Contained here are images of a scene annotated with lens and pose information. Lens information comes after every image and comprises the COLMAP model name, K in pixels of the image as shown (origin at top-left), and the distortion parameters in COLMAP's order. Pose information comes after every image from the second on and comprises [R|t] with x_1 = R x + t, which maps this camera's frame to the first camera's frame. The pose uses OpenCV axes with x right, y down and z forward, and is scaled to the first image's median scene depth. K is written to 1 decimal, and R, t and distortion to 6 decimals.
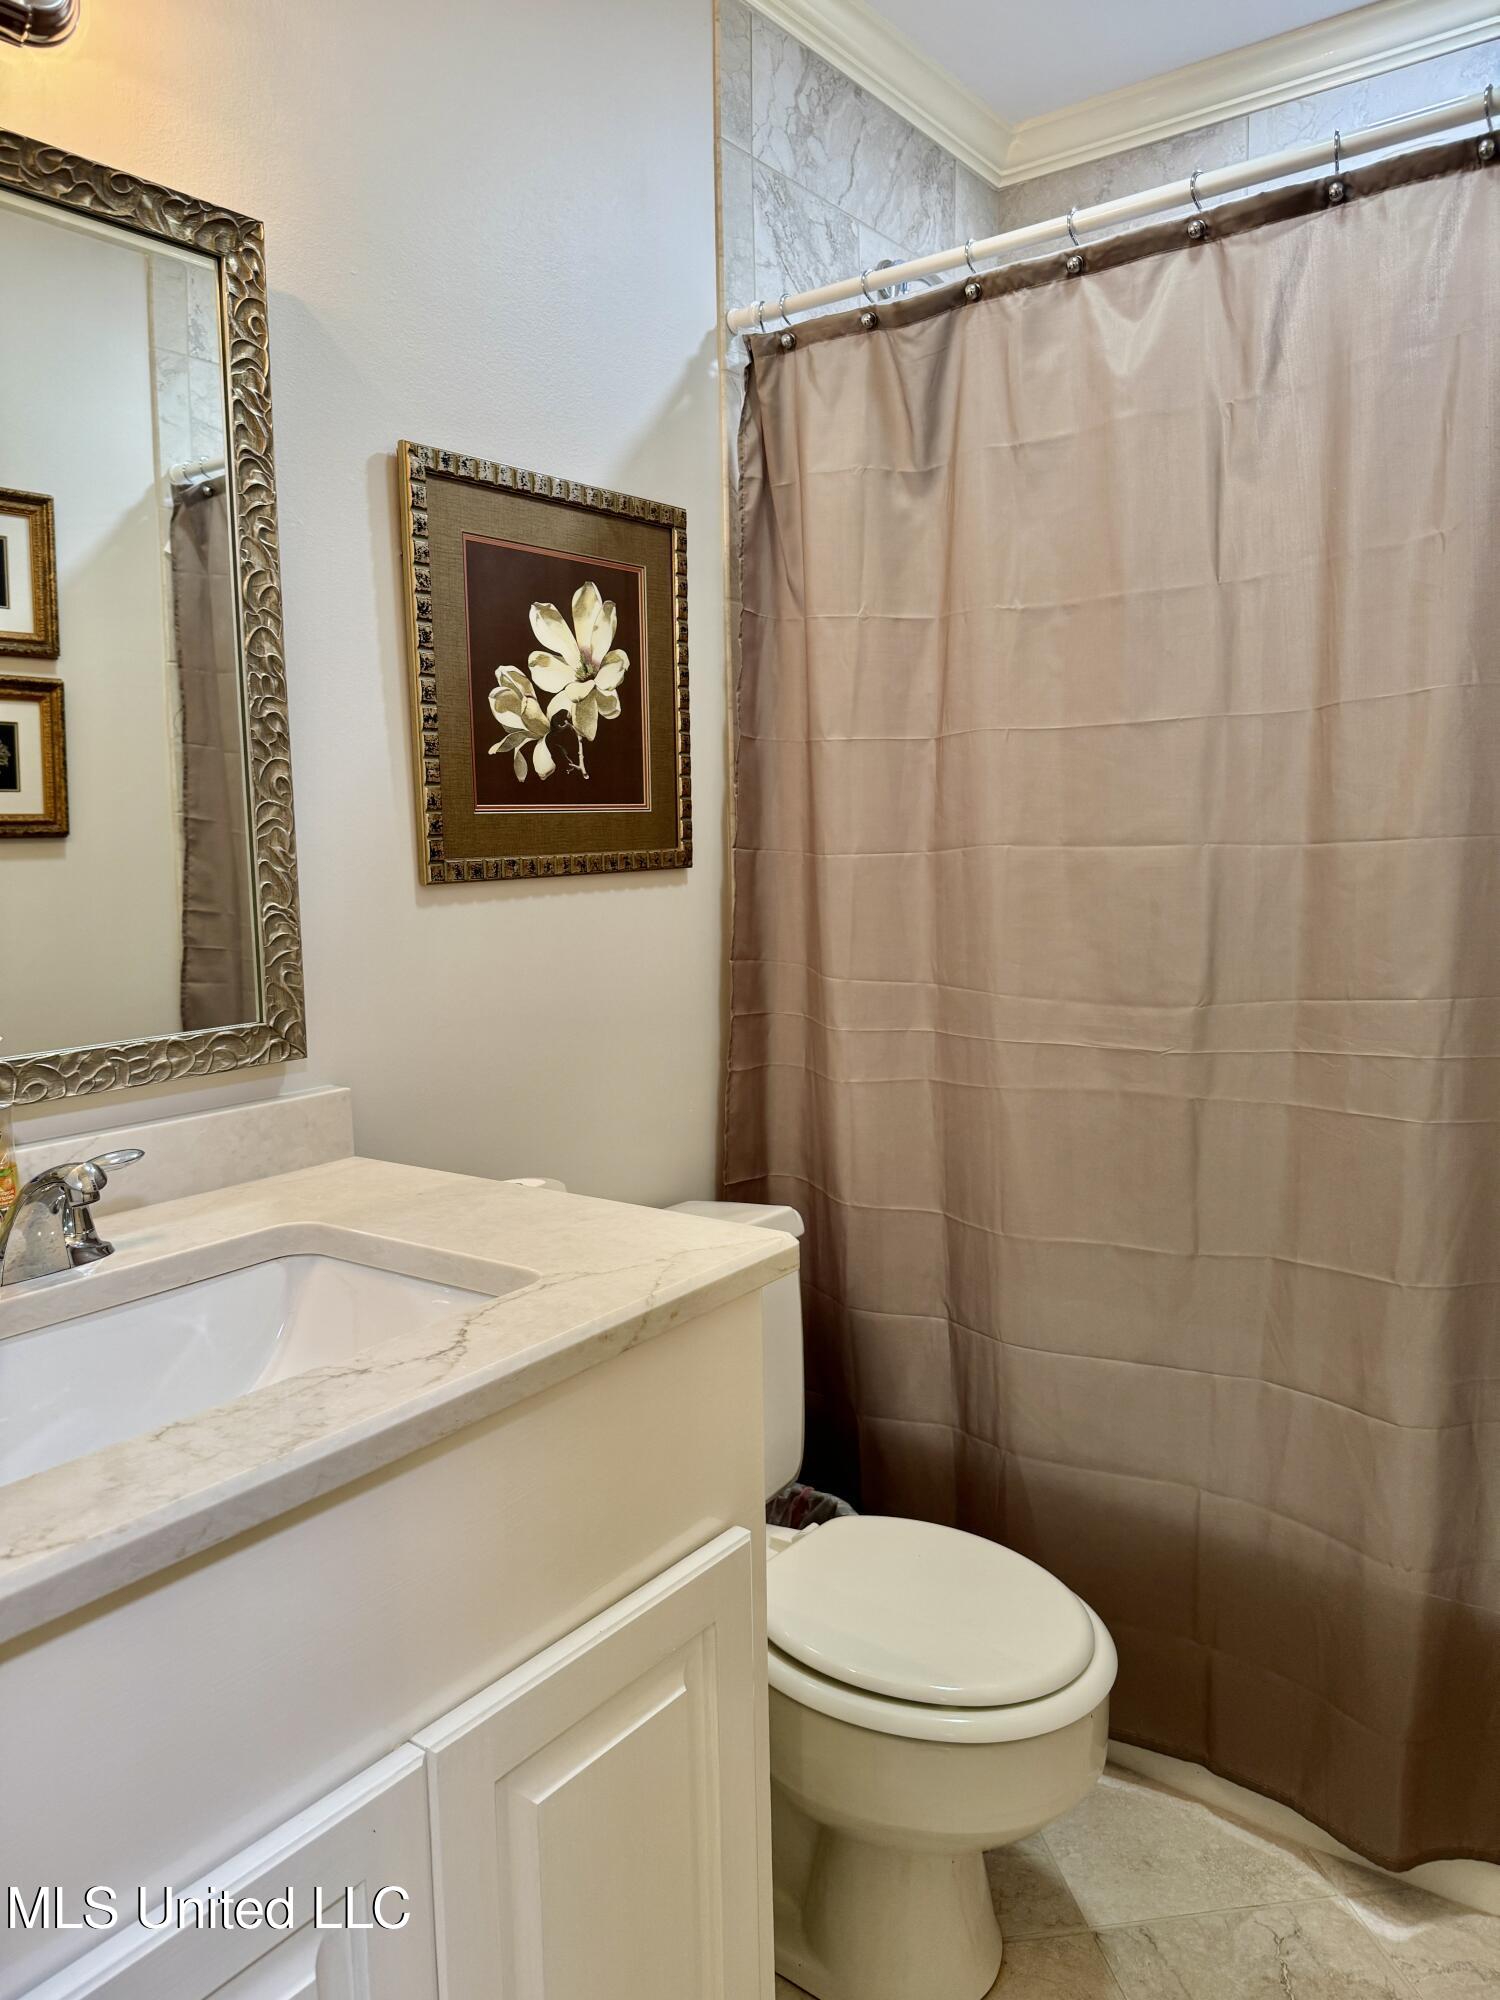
lens RADIAL K [[1405.6, 0, 741.8], [0, 1405.6, 986.4], [0, 0, 1]] dist [0.069693, -0.080907]
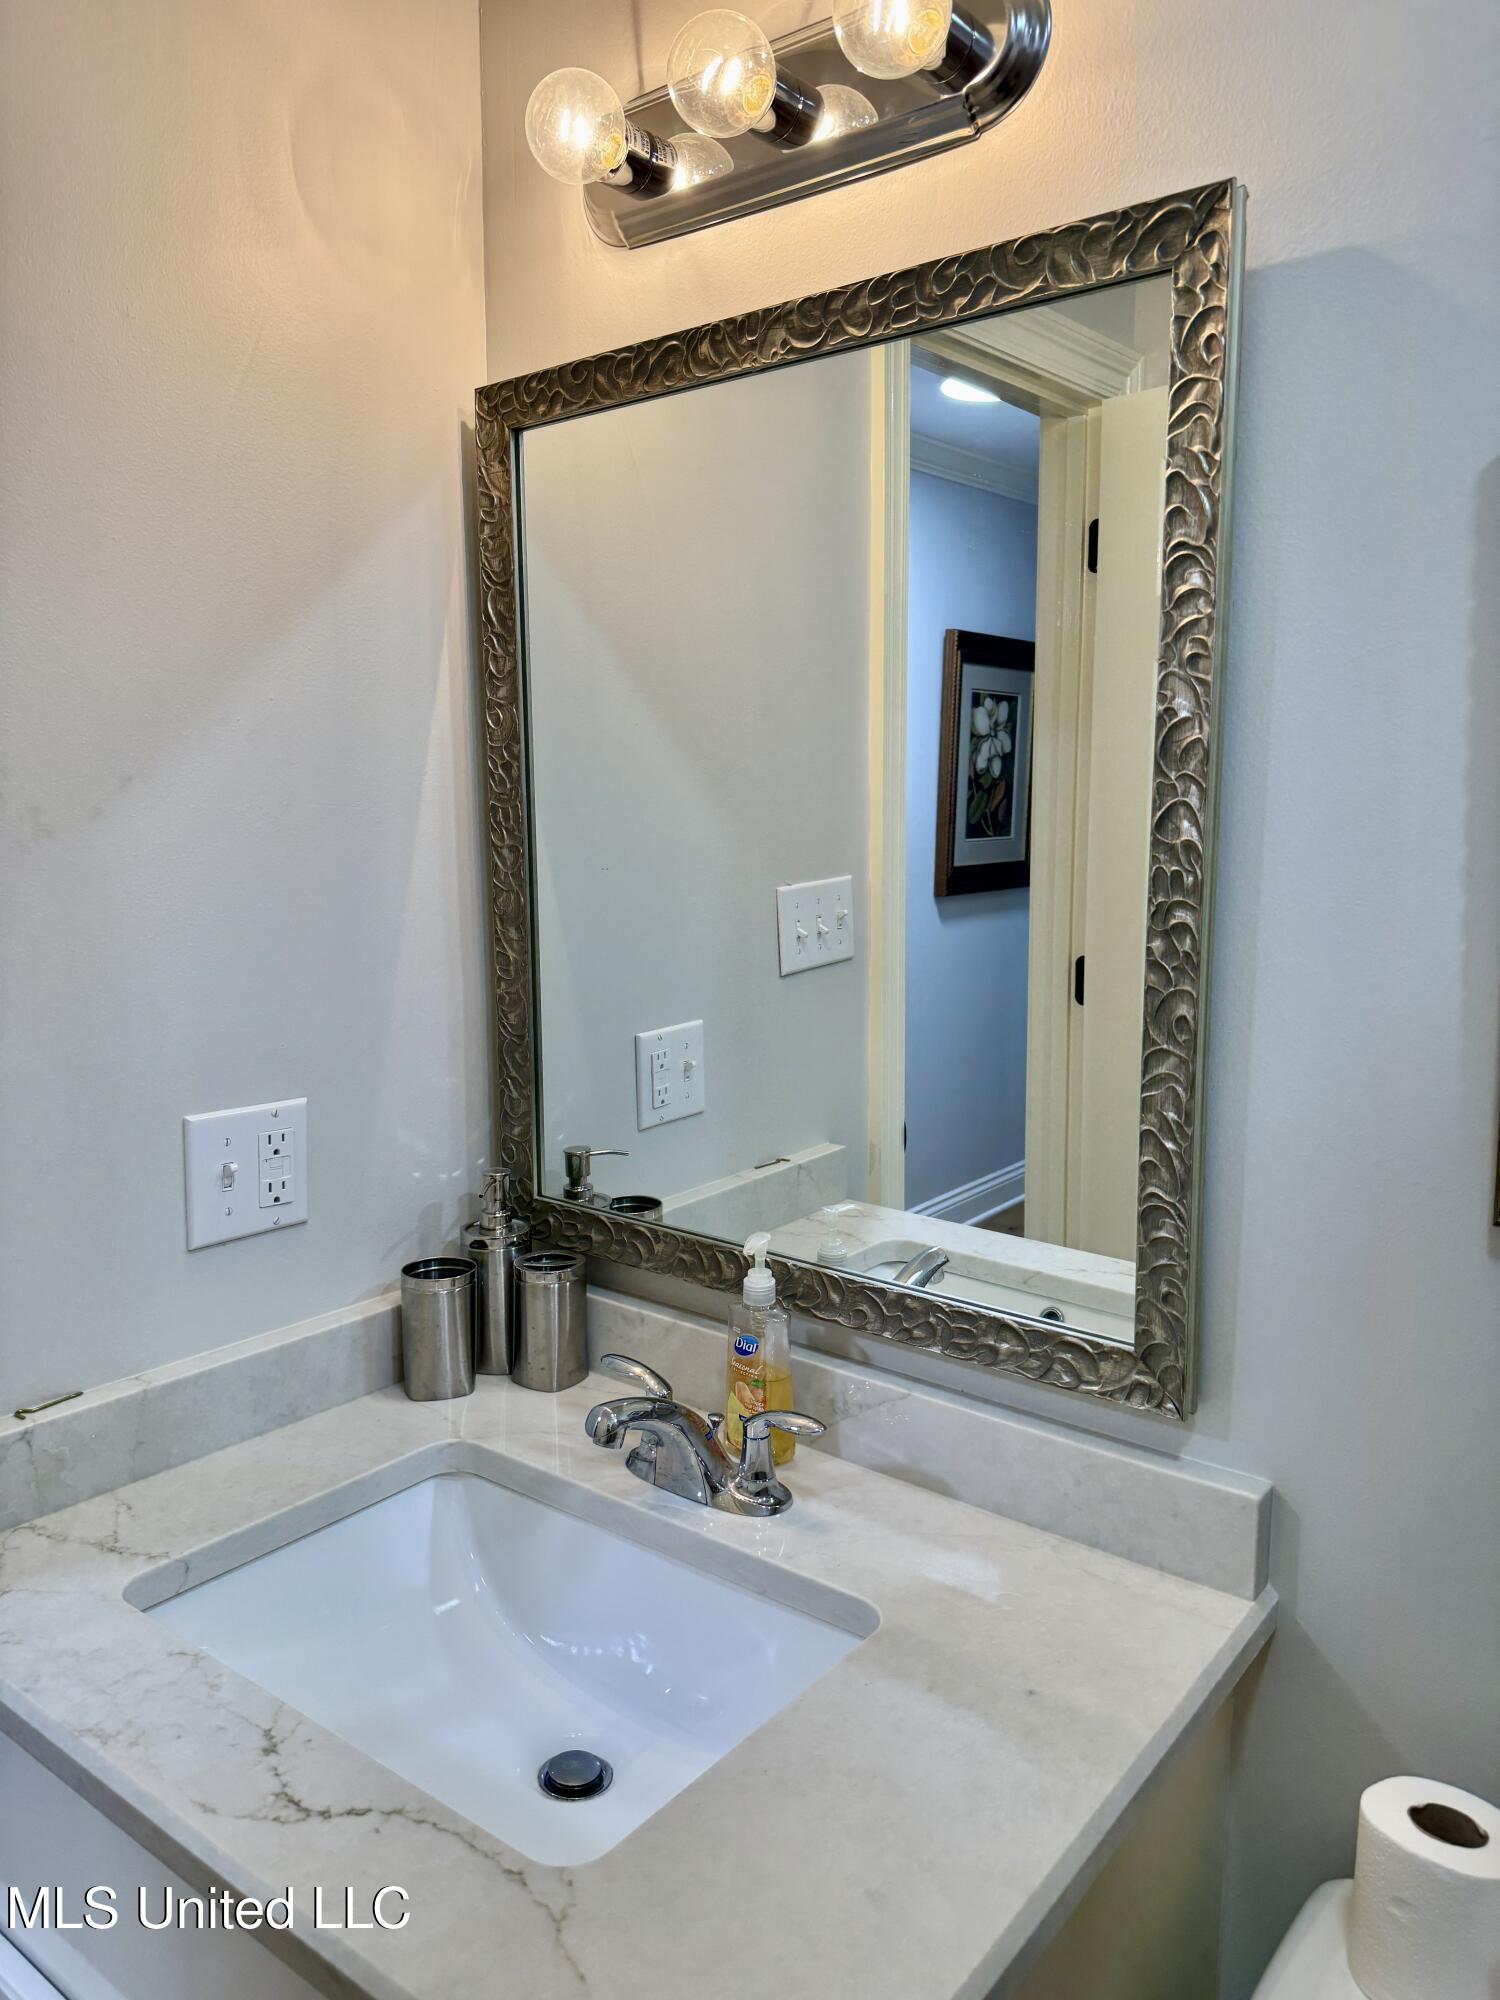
lens RADIAL K [[1405.6, 0, 738.4], [0, 1405.6, 1004.8], [0, 0, 1]] dist [0.069693, -0.080907]
pose [[-0.023038, 0.154780, -0.987680, 0.357511], [-0.116838, 0.980756, 0.156421, -0.240666], [0.992884, 0.119002, -0.004511, 0.813092]]
